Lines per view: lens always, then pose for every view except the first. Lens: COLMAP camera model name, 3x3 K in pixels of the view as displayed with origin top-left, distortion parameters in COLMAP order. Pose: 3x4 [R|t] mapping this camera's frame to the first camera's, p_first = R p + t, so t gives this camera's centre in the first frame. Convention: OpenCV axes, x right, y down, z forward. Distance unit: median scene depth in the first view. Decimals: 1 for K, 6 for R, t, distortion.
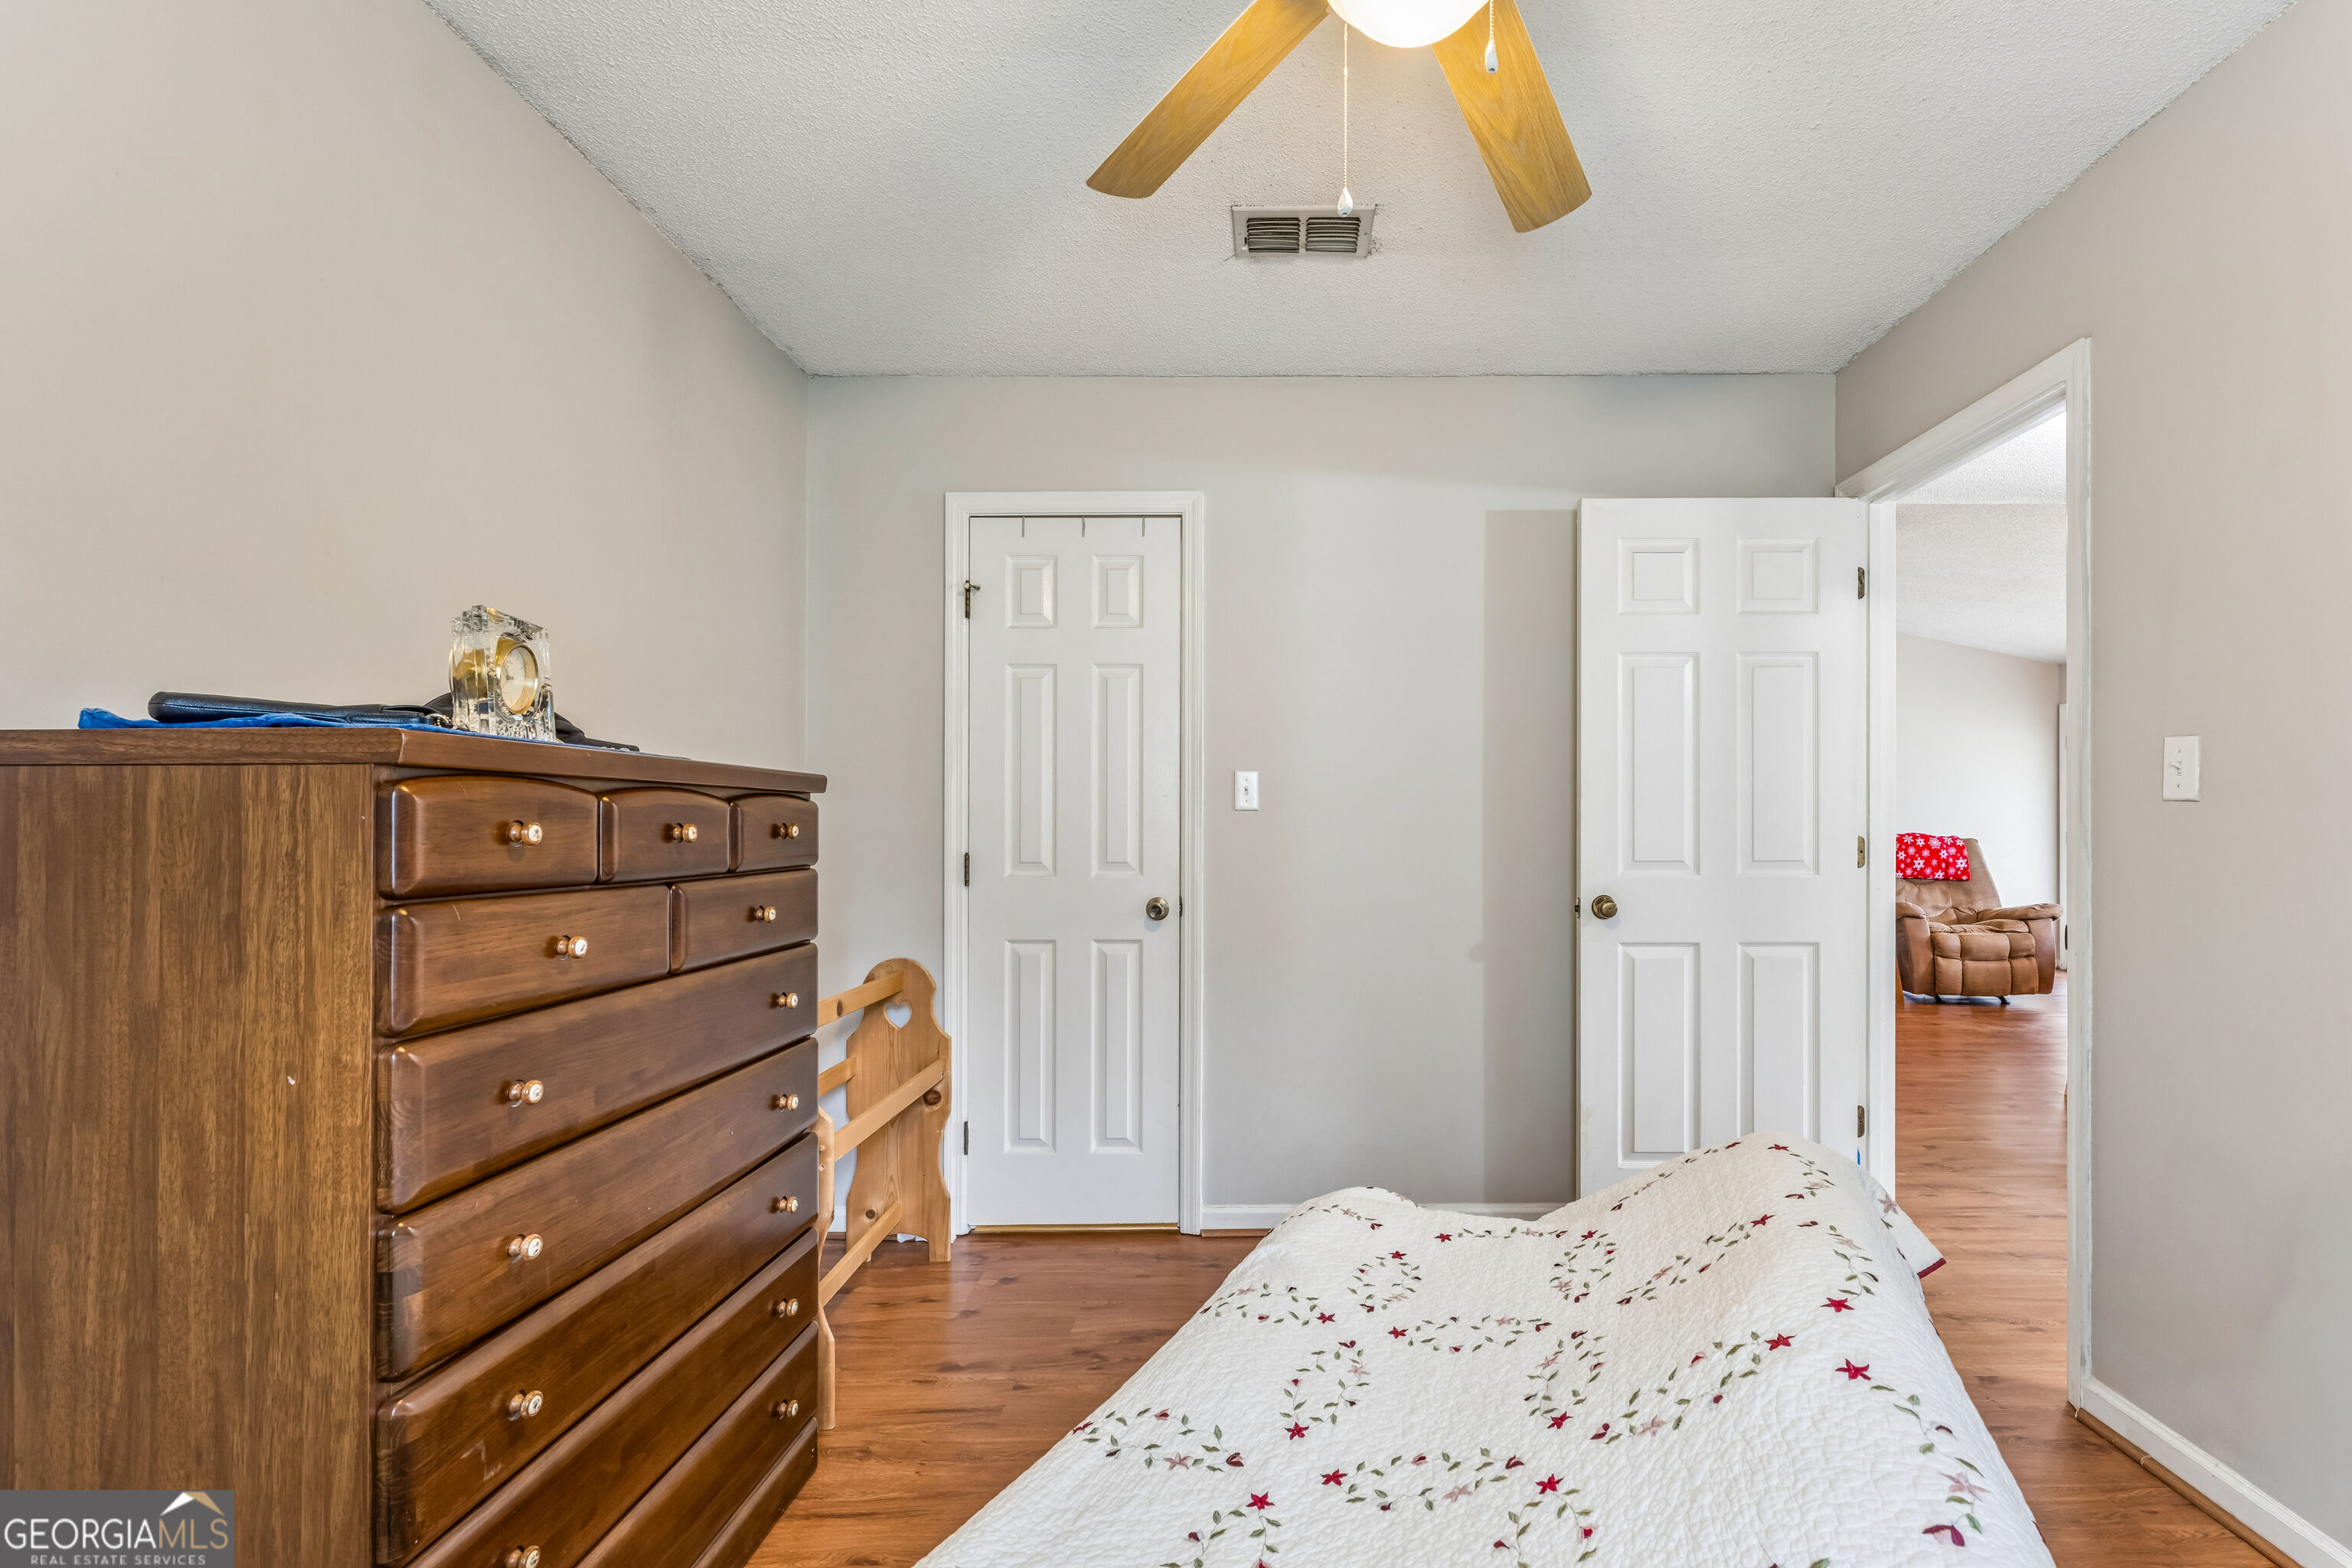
lens RADIAL K [[1041.4, 0, 1181.8], [0, 1041.4, 817.2], [0, 0, 1]] dist [-0.000942, -0.000057]
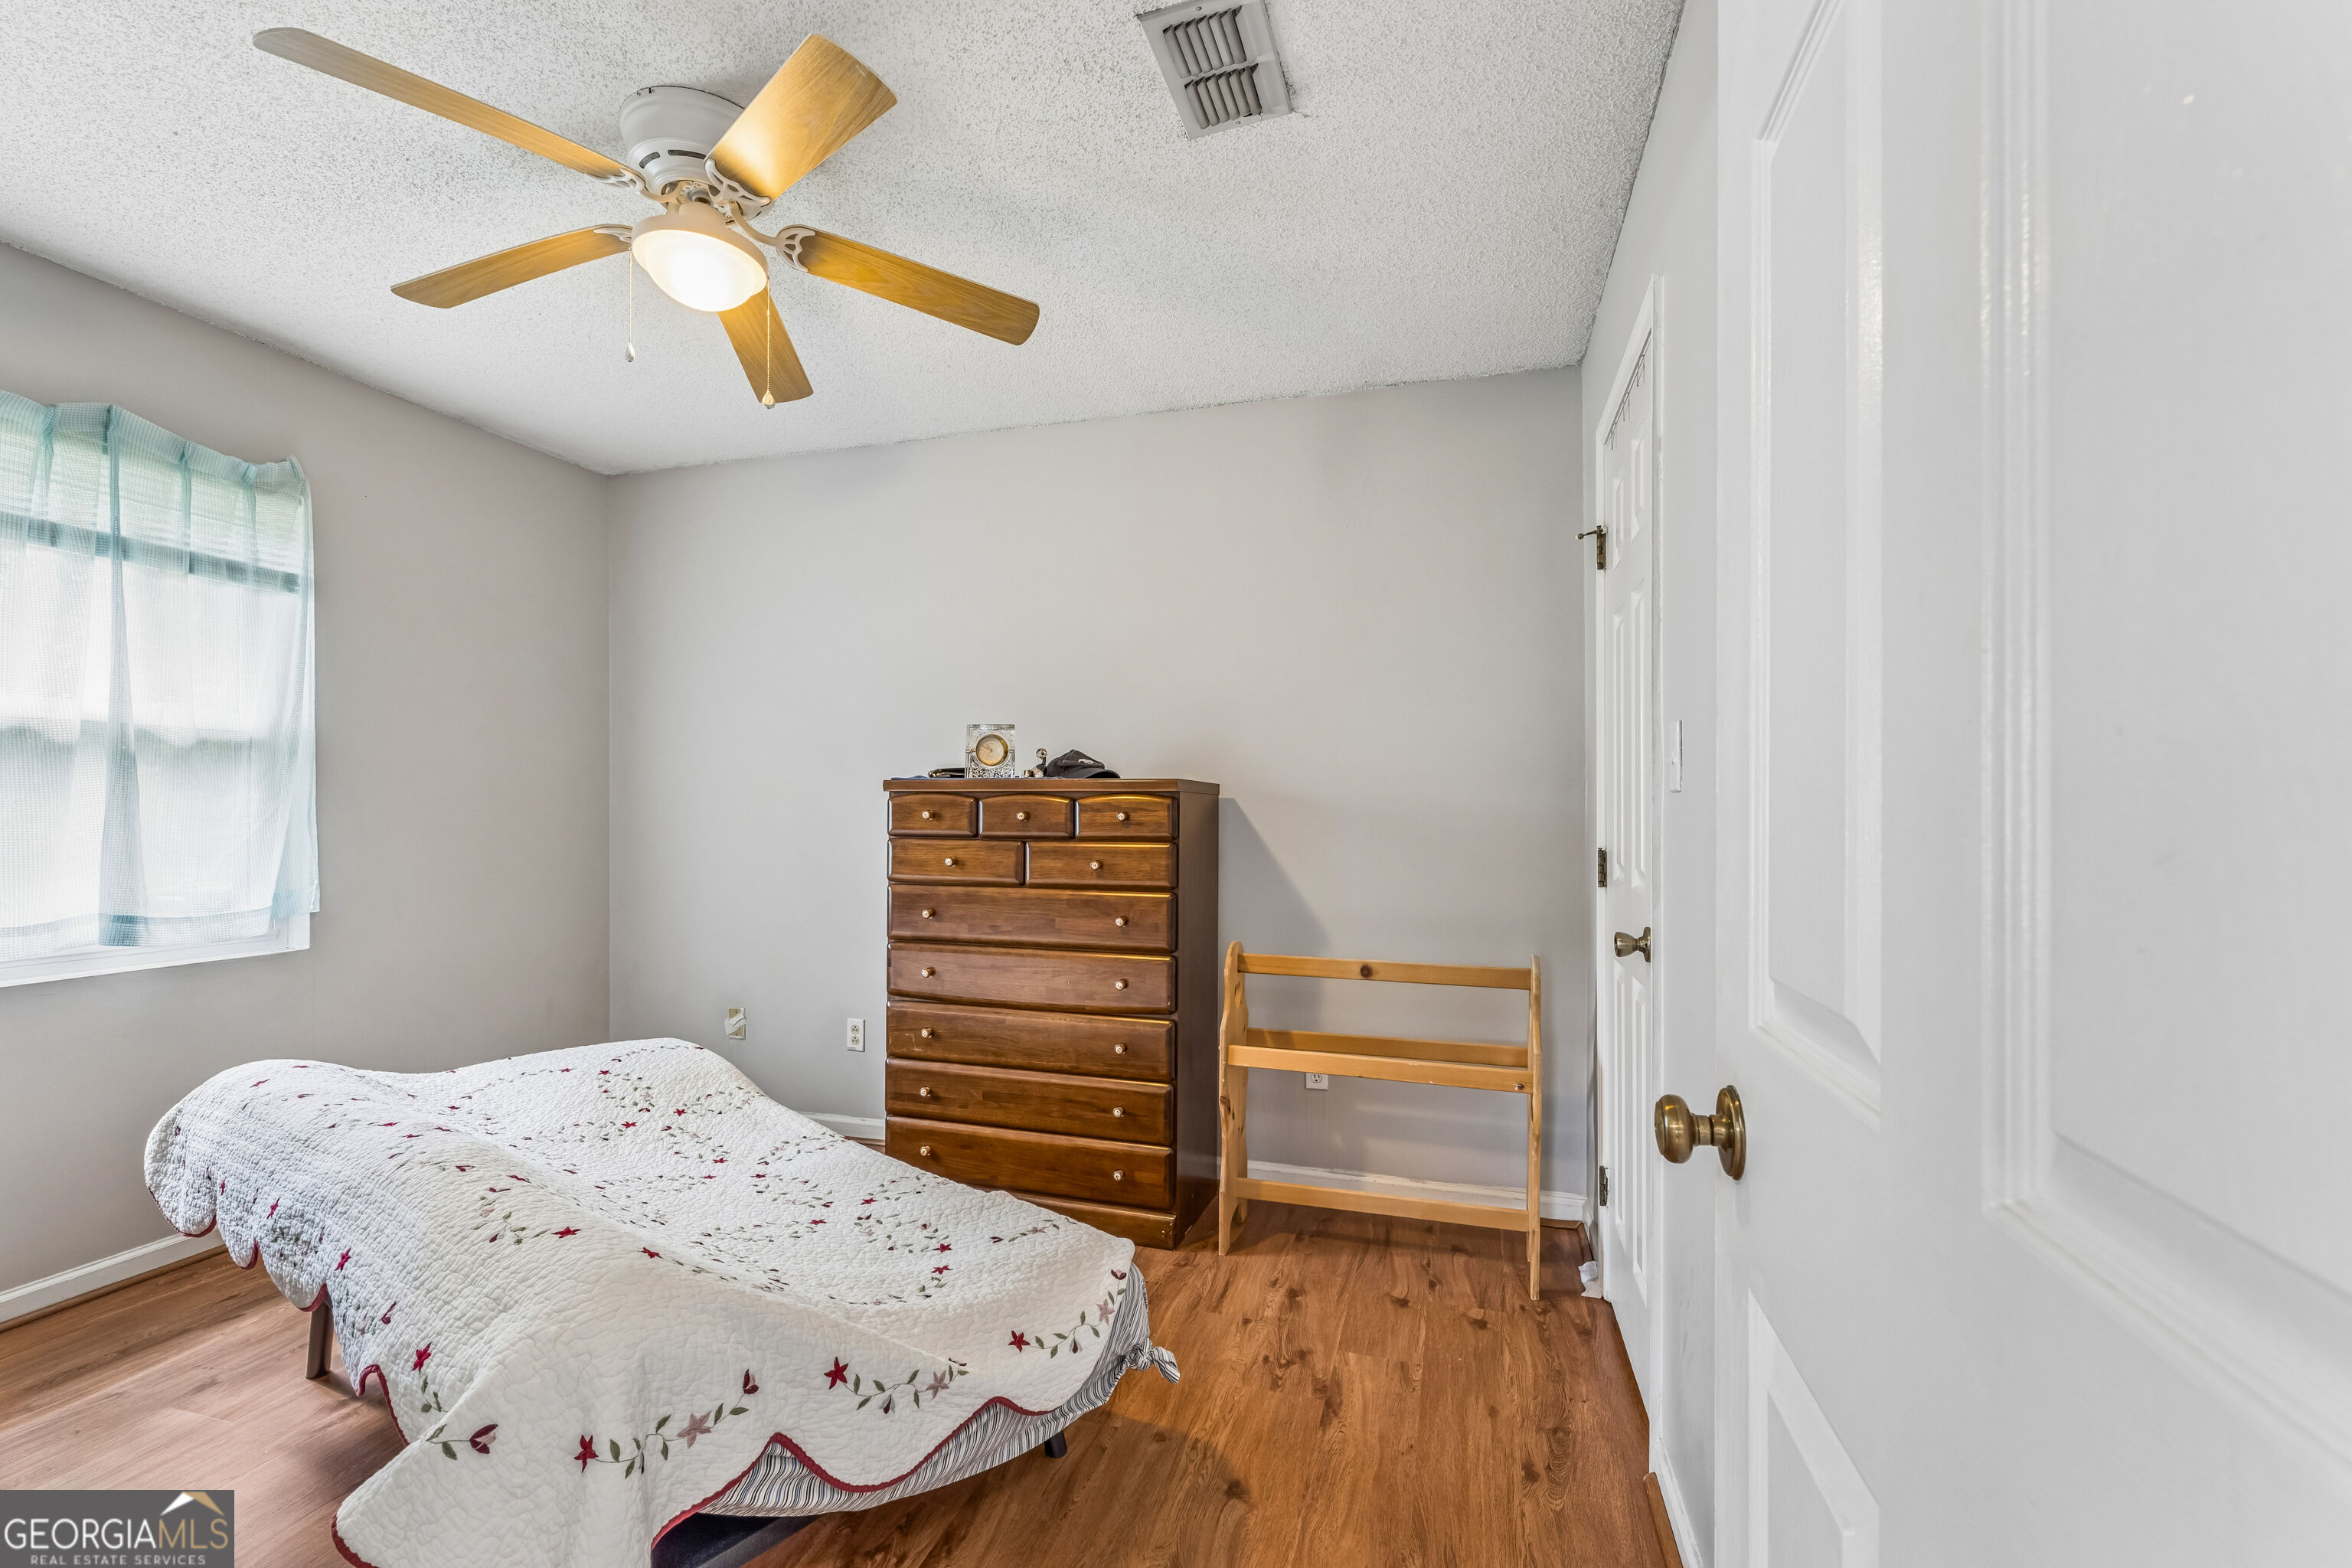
lens RADIAL K [[928.1, 0, 1177.8], [0, 928.1, 809.6], [0, 0, 1]] dist [-0.001890, -0.000074]
pose [[-0.195931, -0.002506, -0.980615, 1.134802], [0.001869, 0.999994, -0.002929, 0.009259], [0.980616, -0.002406, -0.195925, 1.541491]]
